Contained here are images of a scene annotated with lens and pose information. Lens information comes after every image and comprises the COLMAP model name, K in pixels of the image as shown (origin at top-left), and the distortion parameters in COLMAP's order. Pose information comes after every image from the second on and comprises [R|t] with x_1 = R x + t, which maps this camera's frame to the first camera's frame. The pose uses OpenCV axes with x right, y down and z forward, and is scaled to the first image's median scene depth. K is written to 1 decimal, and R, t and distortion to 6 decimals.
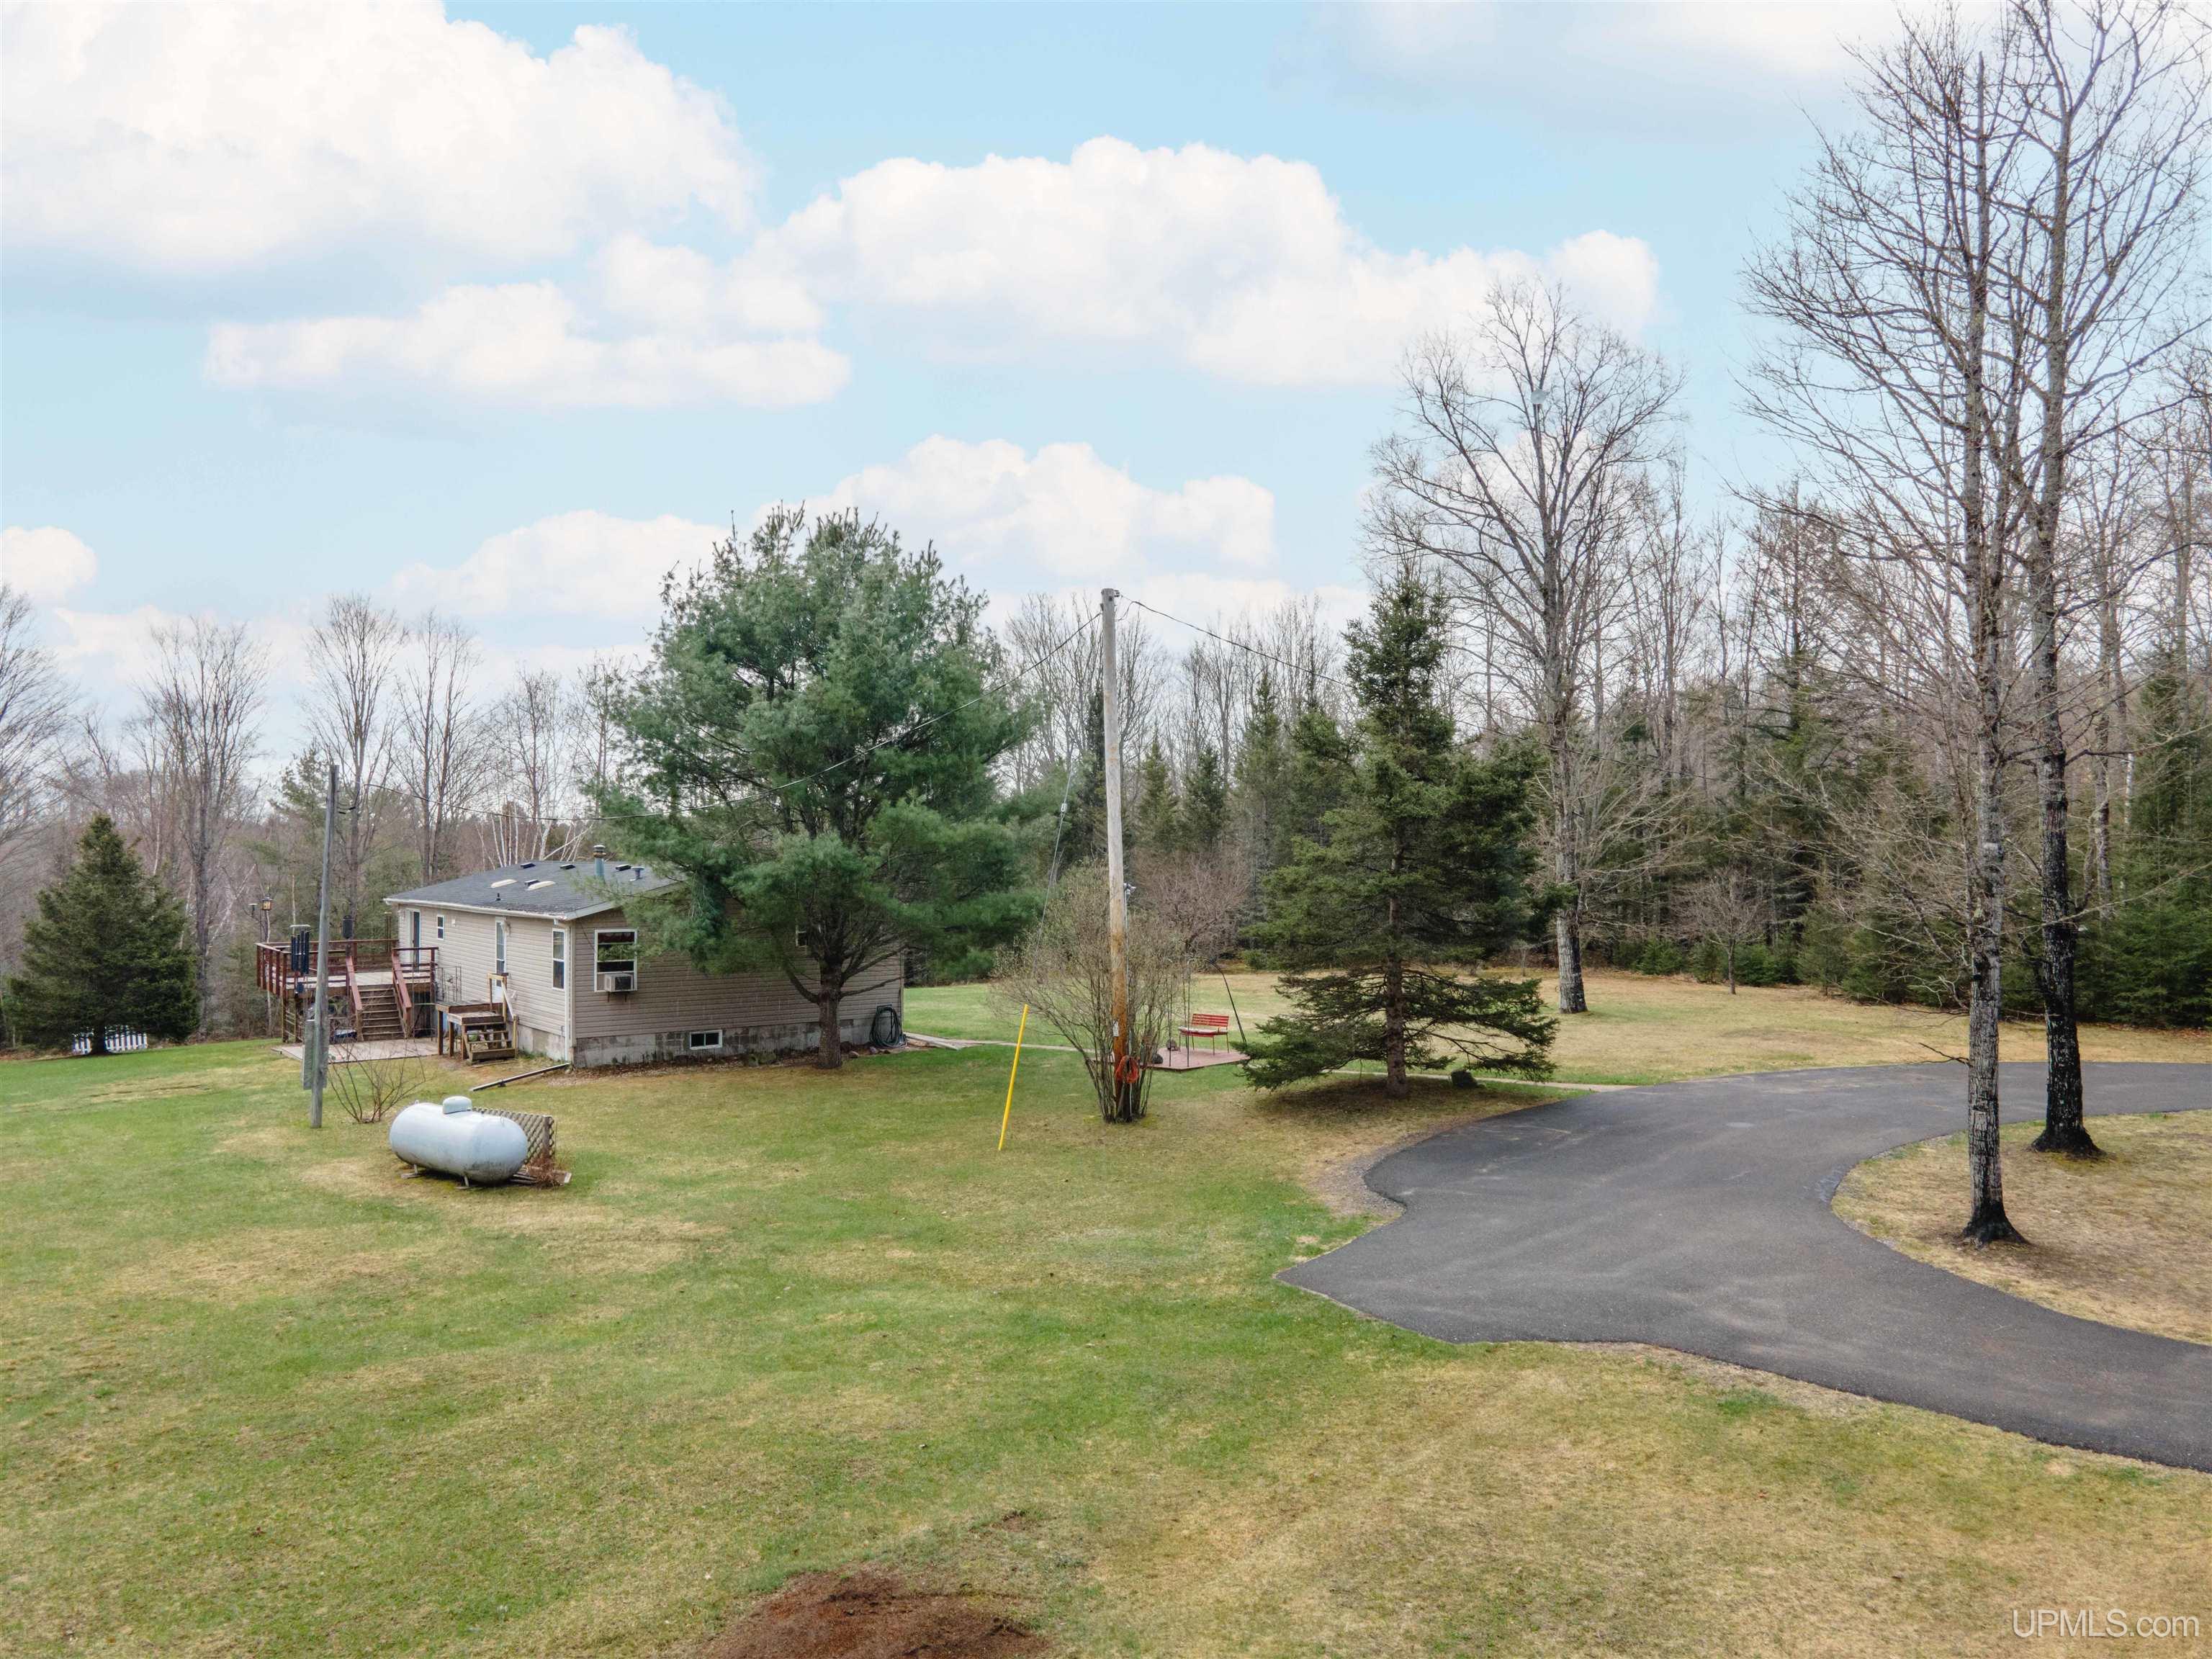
lens RADIAL K [[1700.0, 0, 1106.0], [0, 1700.0, 829.5], [0, 0, 1]] dist [0.014534, 0.059295]
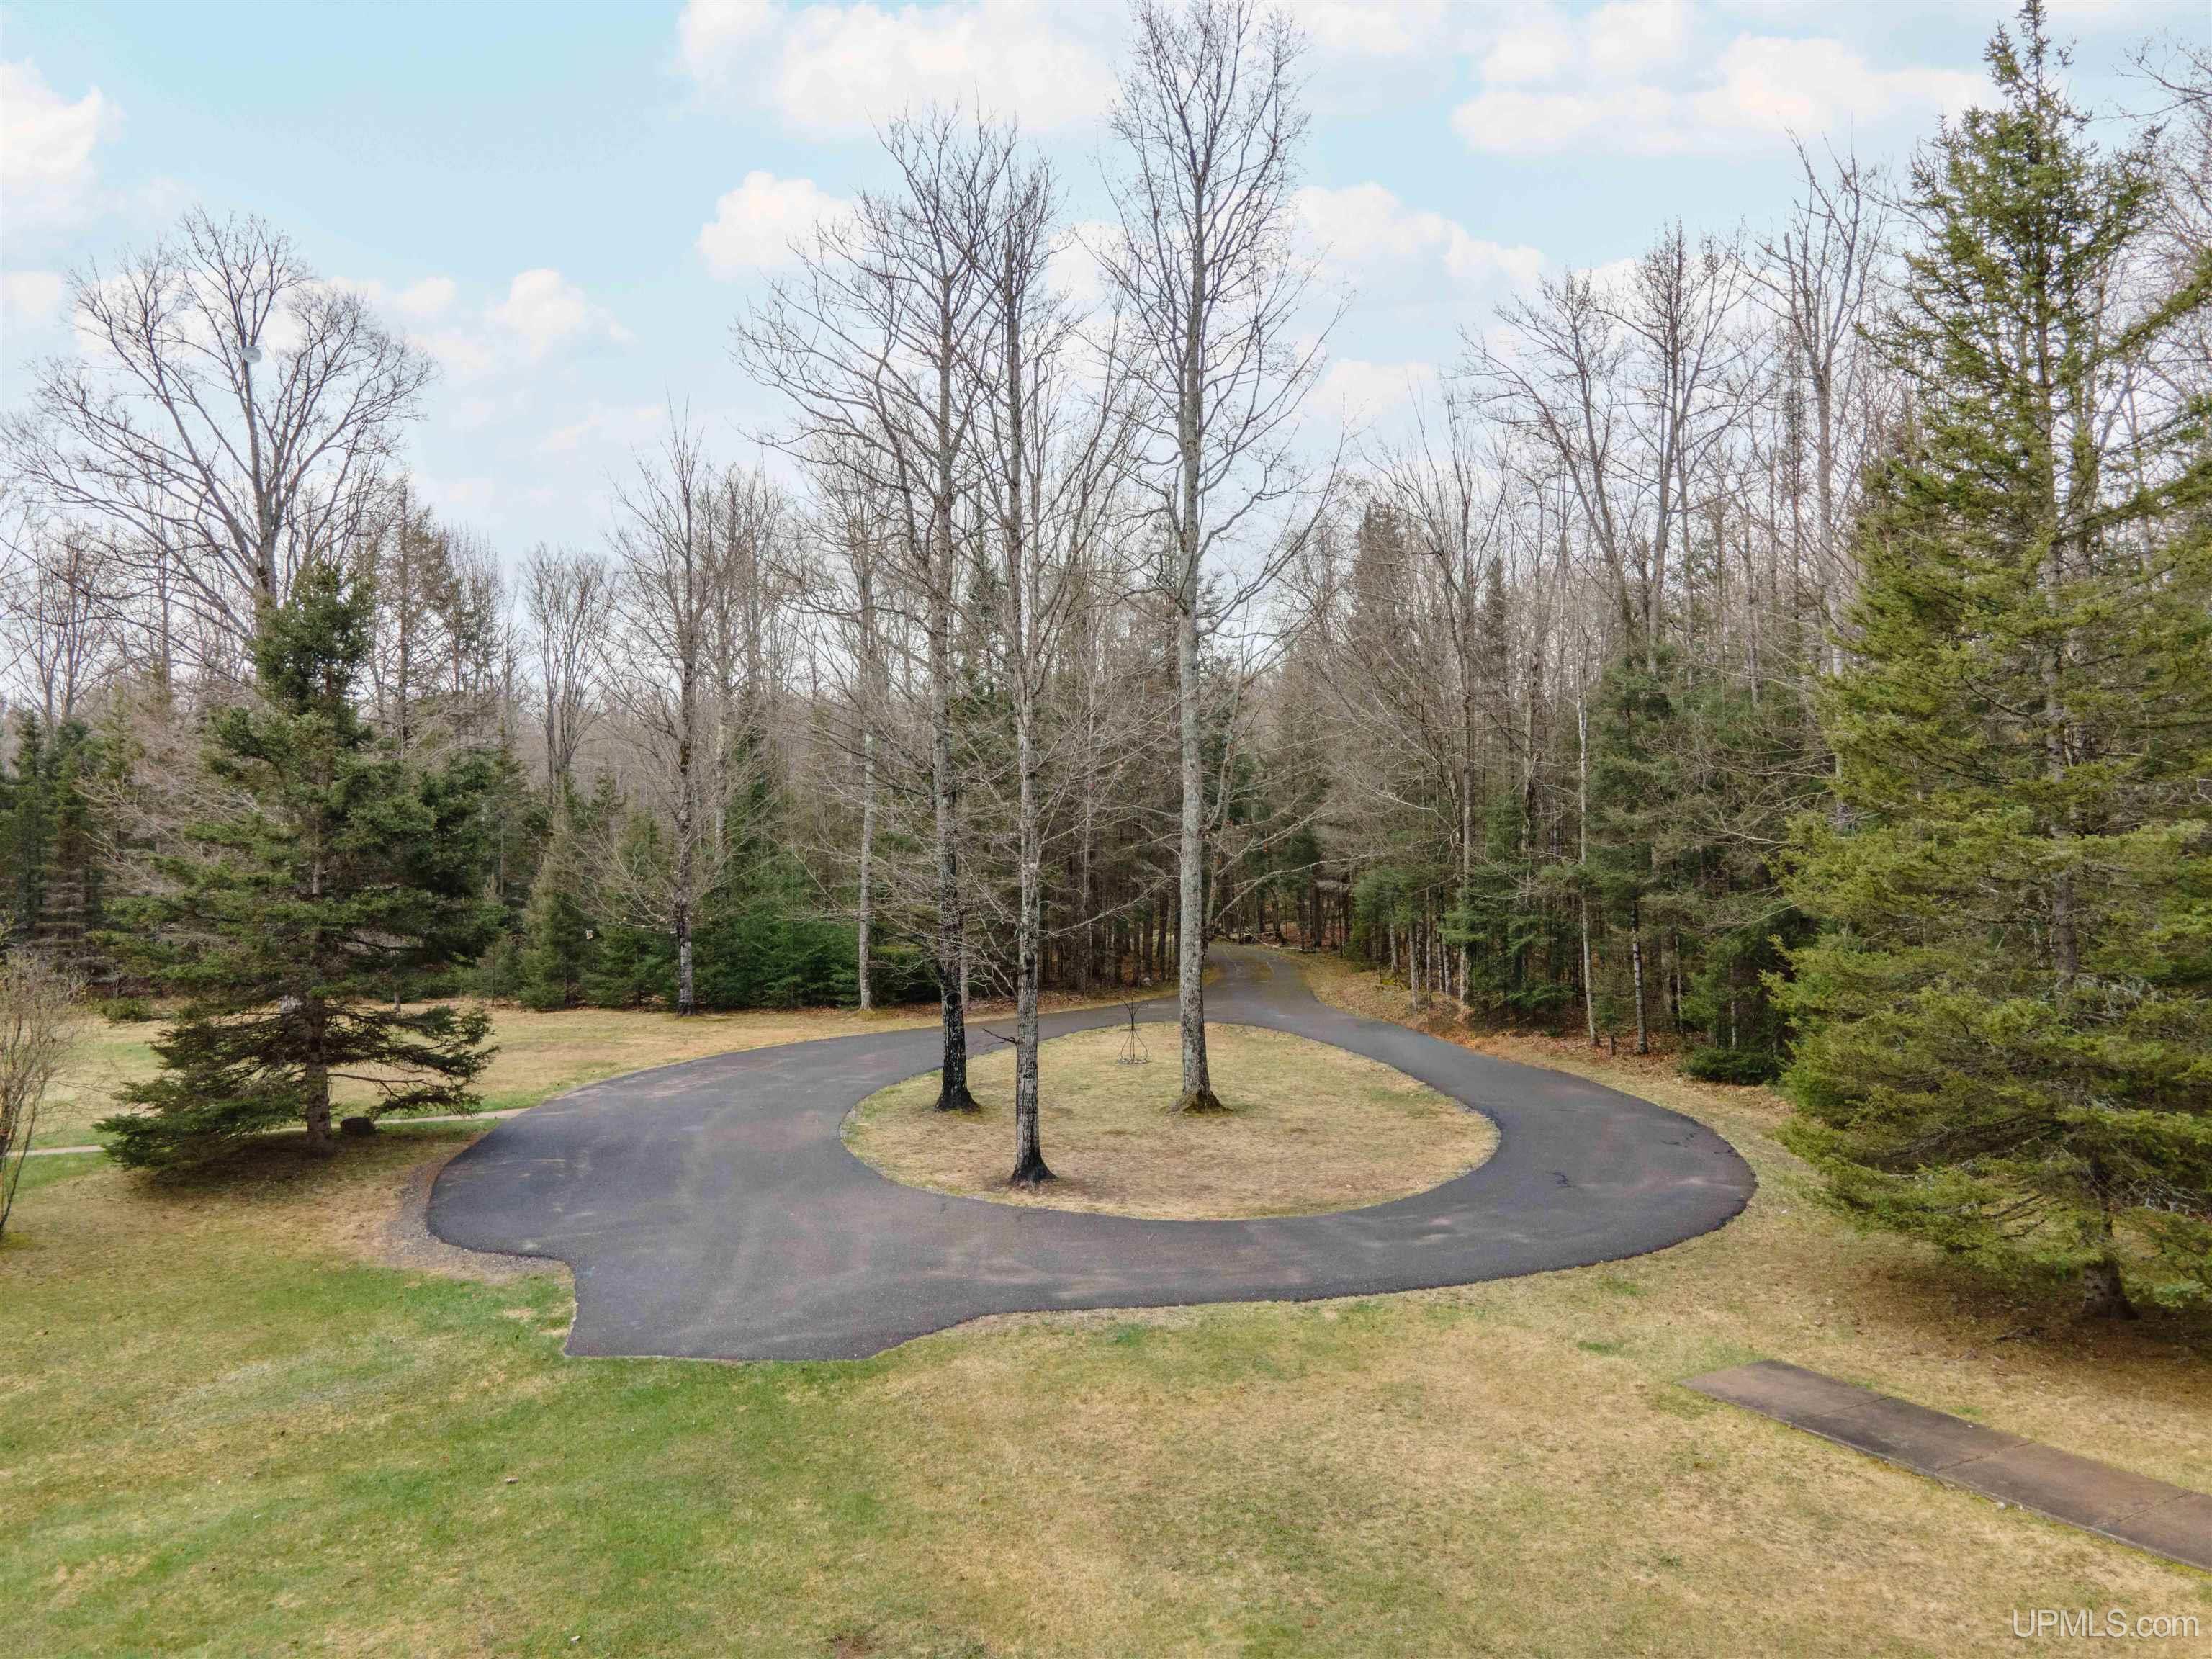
lens RADIAL K [[1700.0, 0, 1106.0], [0, 1700.0, 829.5], [0, 0, 1]] dist [0.014534, 0.059295]
pose [[0.558959, 0.010954, 0.829123, -0.495650], [-0.006728, 0.999940, -0.008675, -0.005484], [-0.829168, -0.000730, 0.558999, 0.276833]]
